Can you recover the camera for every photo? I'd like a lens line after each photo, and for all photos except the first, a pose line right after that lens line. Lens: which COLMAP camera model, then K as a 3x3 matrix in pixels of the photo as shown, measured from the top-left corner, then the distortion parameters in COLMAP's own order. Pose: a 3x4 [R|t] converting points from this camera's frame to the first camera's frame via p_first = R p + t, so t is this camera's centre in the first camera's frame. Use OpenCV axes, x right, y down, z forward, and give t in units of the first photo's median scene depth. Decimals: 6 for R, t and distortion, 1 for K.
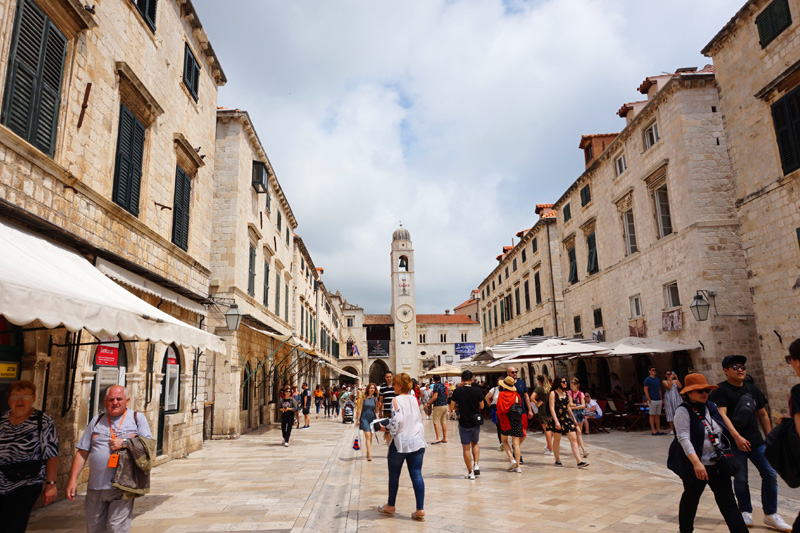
lens RADIAL K [[539.6, 0, 399.7], [0, 539.6, 269.2], [0, 0, 1]] dist [-0.049763, 0.038592]
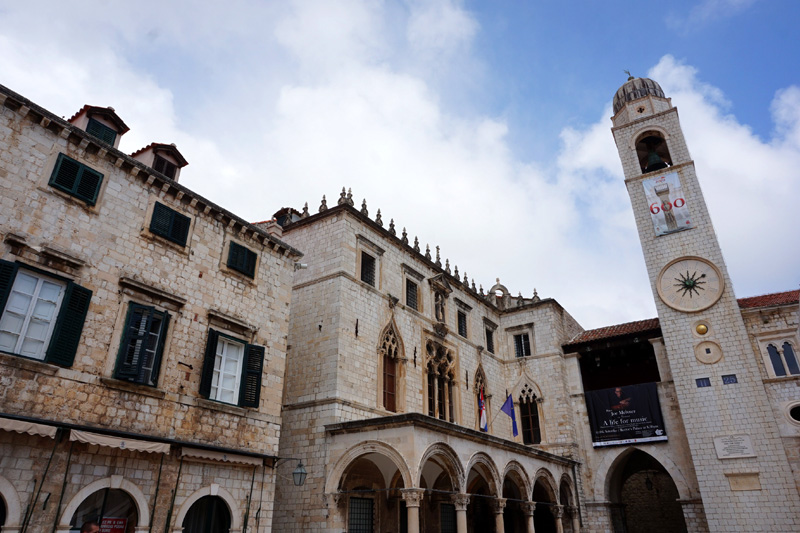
lens RADIAL K [[539.6, 0, 400.3], [0, 539.6, 266.0], [0, 0, 1]] dist [-0.049763, 0.038592]
pose [[0.810953, -0.246670, -0.530574, 0.040214], [0.108611, 0.954494, -0.277750, 0.138046], [0.574942, 0.167616, 0.800841, 0.668368]]
